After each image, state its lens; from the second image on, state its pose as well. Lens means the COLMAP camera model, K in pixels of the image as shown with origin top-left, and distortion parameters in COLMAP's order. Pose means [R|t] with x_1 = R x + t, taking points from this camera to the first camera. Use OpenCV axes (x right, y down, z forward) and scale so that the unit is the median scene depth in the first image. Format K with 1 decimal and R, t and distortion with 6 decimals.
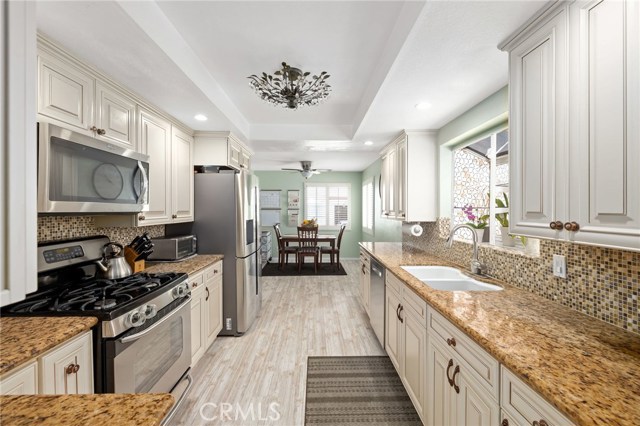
lens RADIAL K [[267.6, 0, 318.0], [0, 267.6, 210.2], [0, 0, 1]] dist [0.000052, -0.000040]
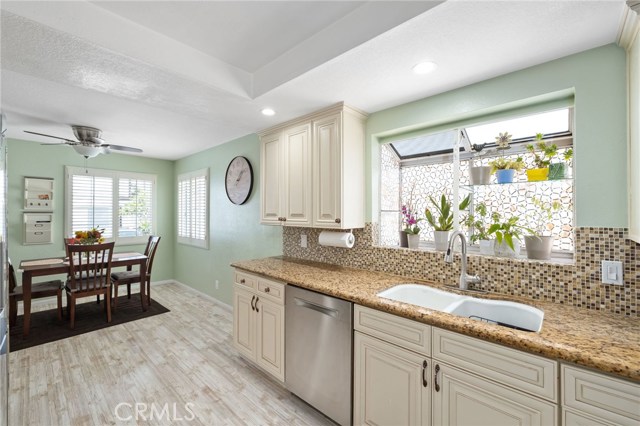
lens RADIAL K [[267.6, 0, 322.9], [0, 267.6, 212.0], [0, 0, 1]] dist [0.000052, -0.000040]
pose [[0.688594, 0.002705, 0.725142, -0.233525], [0.002224, 0.999980, -0.005841, -0.000211], [-0.725143, 0.005635, 0.688575, 0.534254]]
